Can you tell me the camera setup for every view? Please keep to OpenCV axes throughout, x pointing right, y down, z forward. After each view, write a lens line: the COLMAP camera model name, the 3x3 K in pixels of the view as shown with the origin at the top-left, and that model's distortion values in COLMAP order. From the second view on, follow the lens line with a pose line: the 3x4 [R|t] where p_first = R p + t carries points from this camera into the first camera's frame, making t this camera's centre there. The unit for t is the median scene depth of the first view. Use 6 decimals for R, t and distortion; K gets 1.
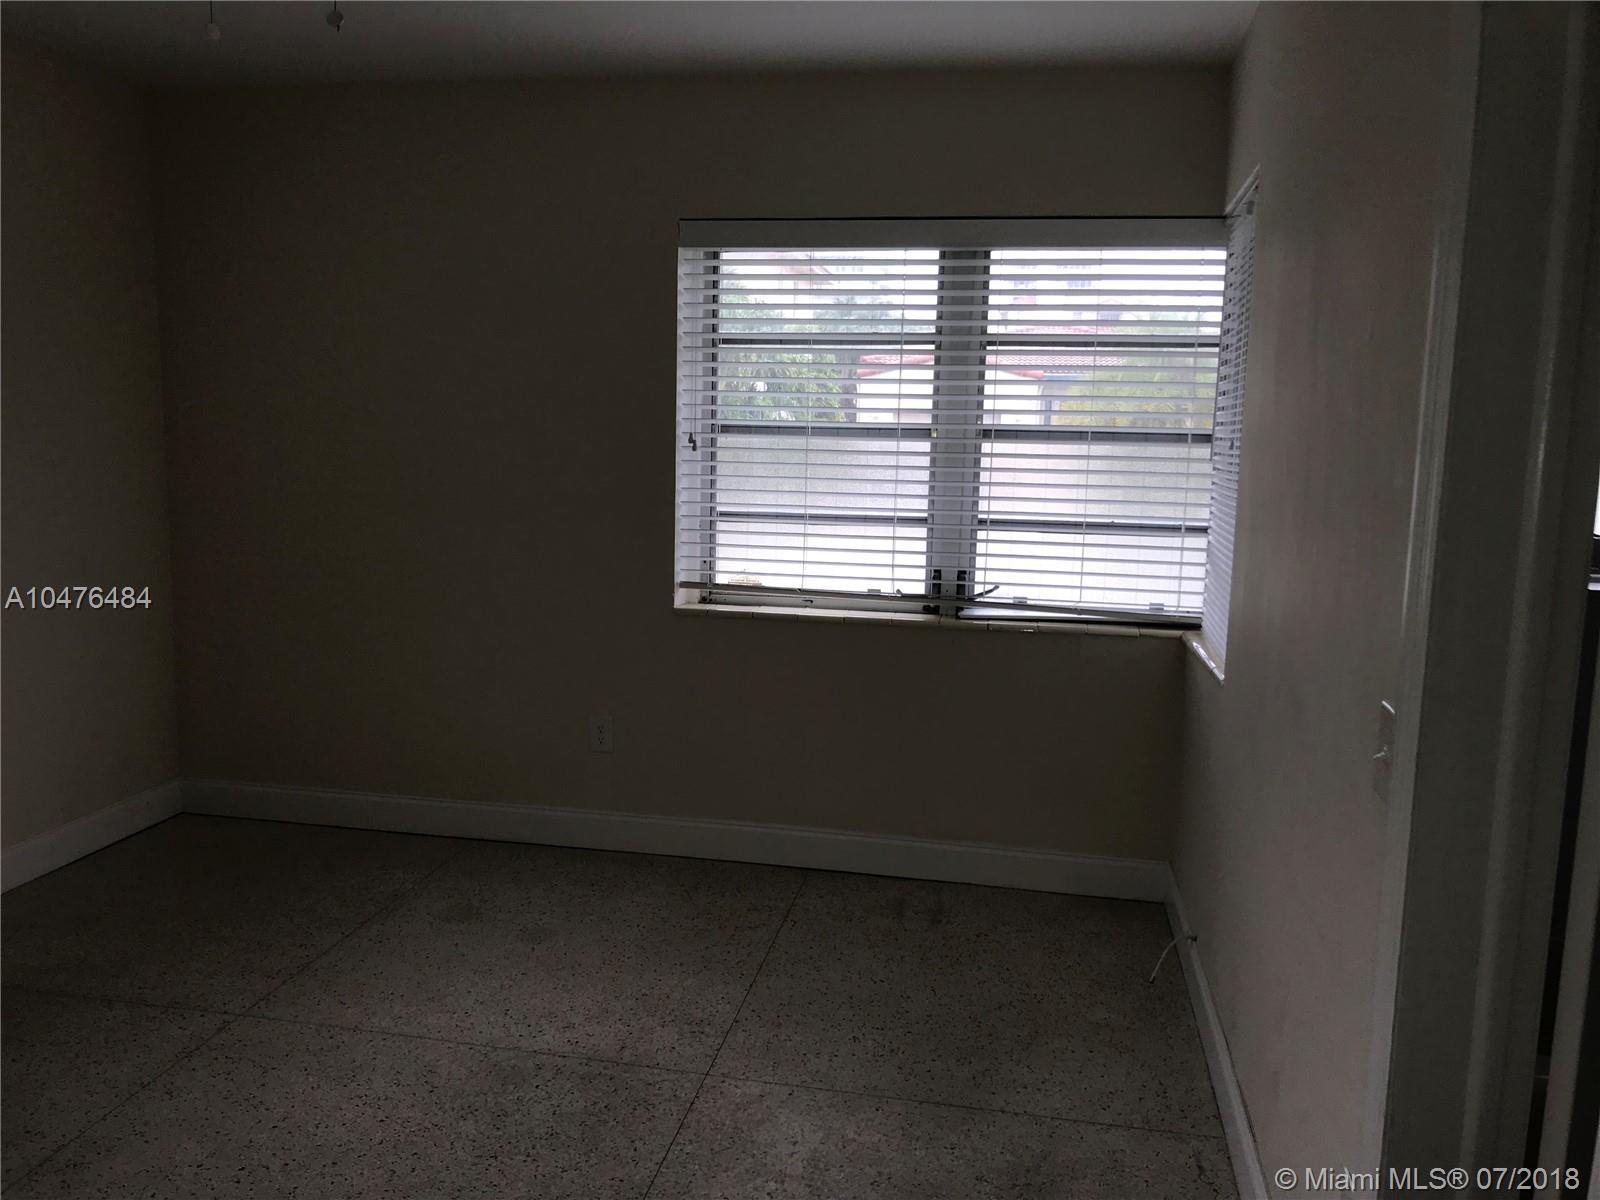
lens RADIAL K [[1330.4, 0, 756.4], [0, 1330.4, 615.8], [0, 0, 1]] dist [-0.001237, 0.001903]
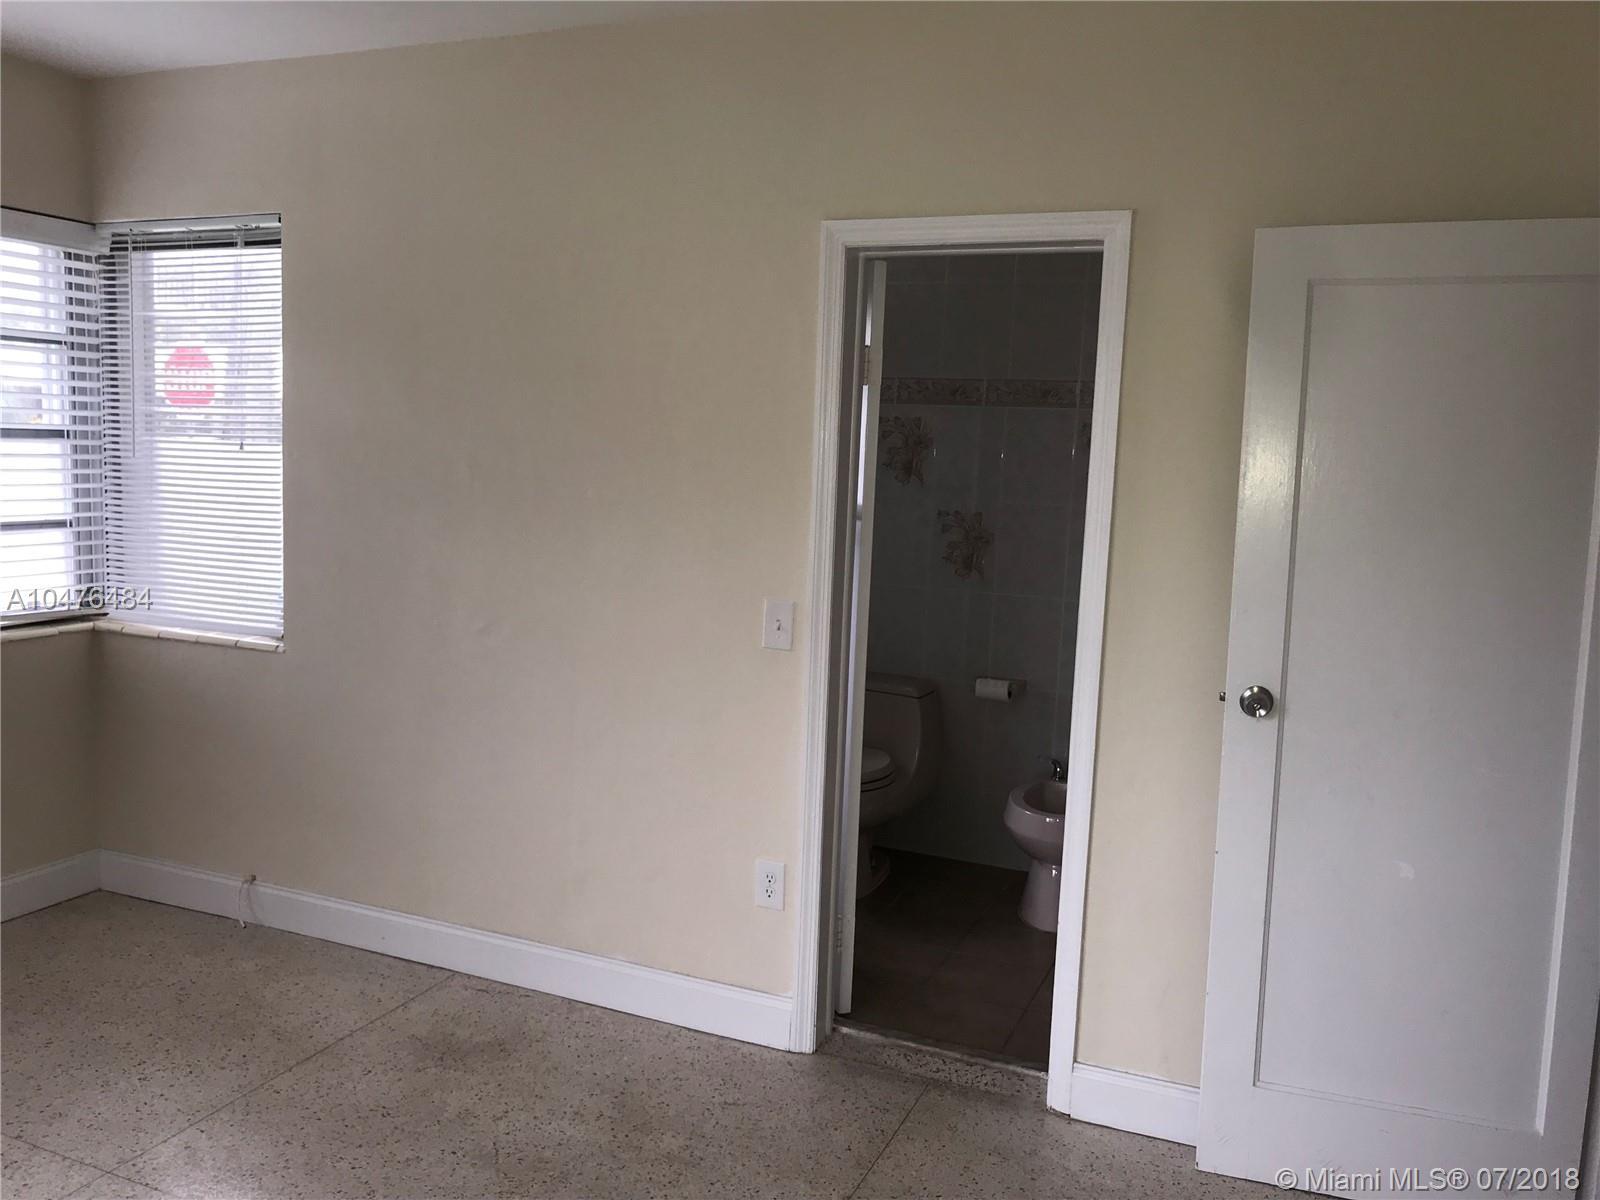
lens RADIAL K [[1326.8, 0, 794.0], [0, 1326.8, 596.4], [0, 0, 1]] dist [0.022370, -0.004218]
pose [[0.194058, -0.126555, 0.972792, -0.541533], [0.121394, 0.987120, 0.104203, -0.047075], [-0.973450, 0.097870, 0.206922, 0.244321]]
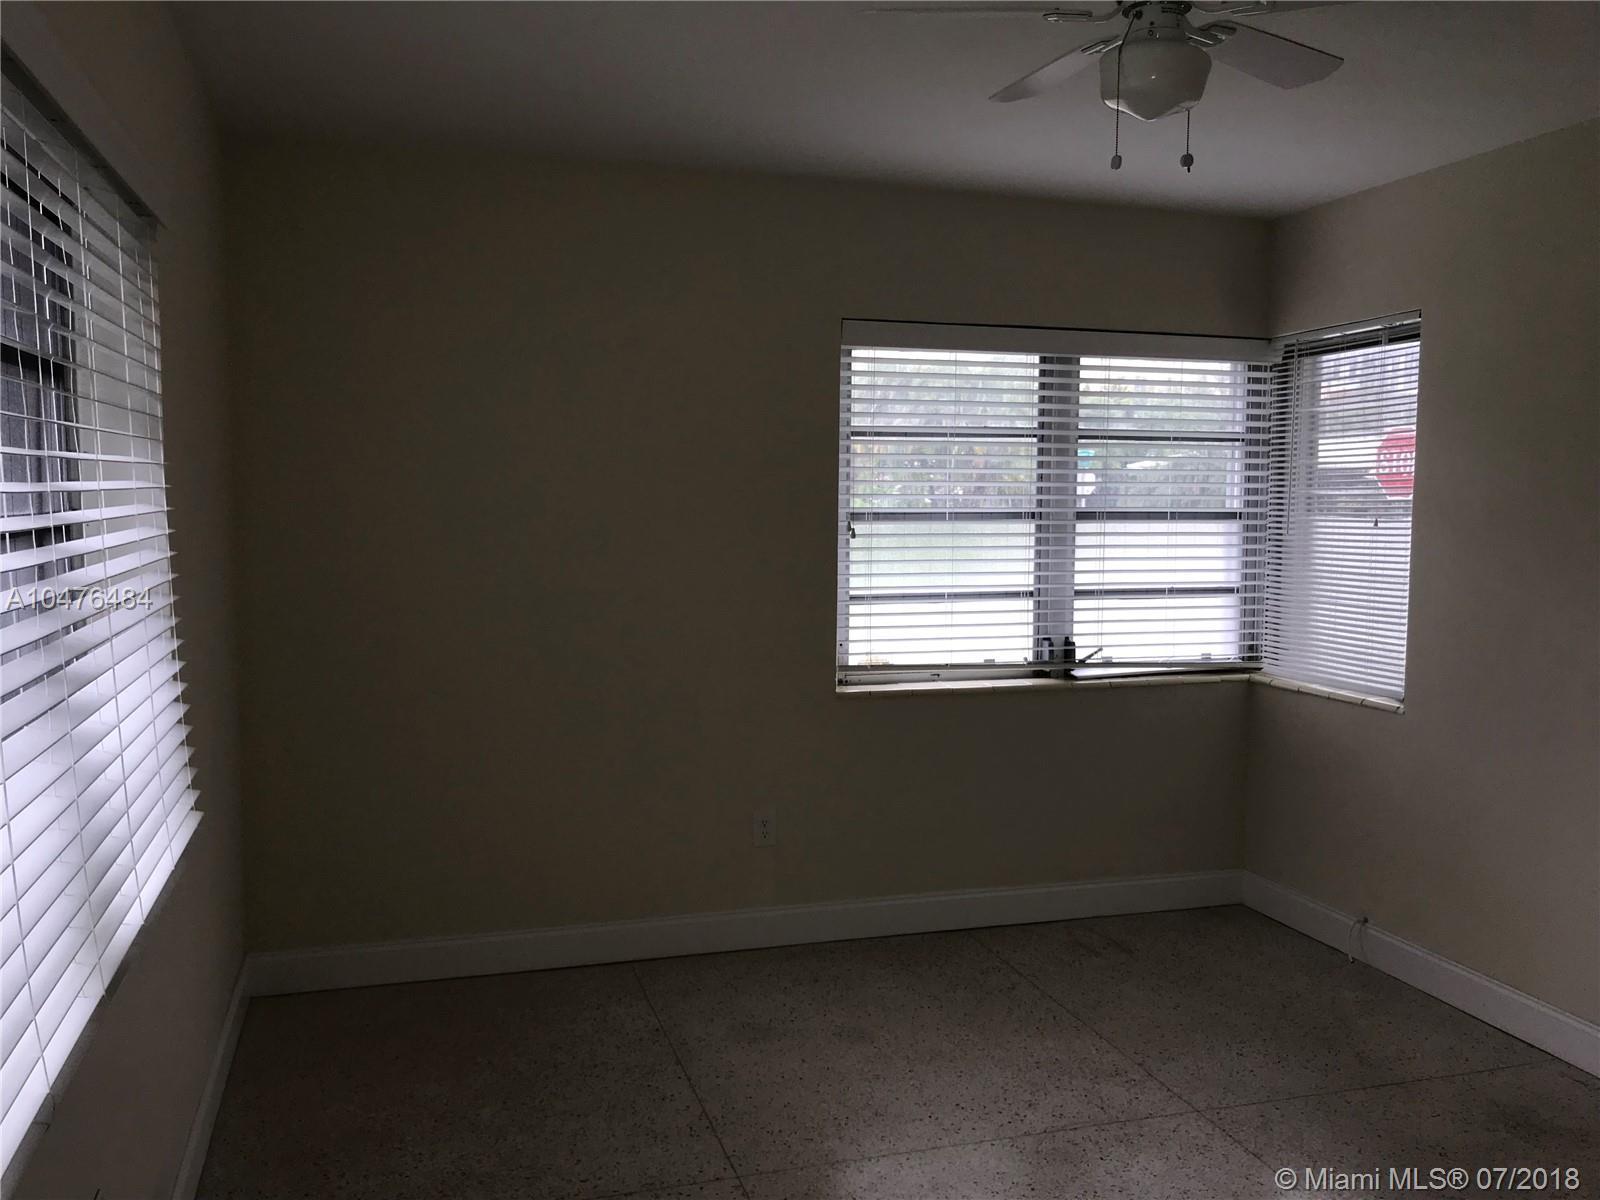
lens RADIAL K [[1326.8, 0, 794.0], [0, 1326.8, 596.4], [0, 0, 1]] dist [0.022370, -0.004218]
pose [[0.872793, -0.050118, 0.485510, -0.589668], [0.085655, 0.995005, -0.051270, -0.030194], [-0.480515, 0.086335, 0.872726, 0.128392]]
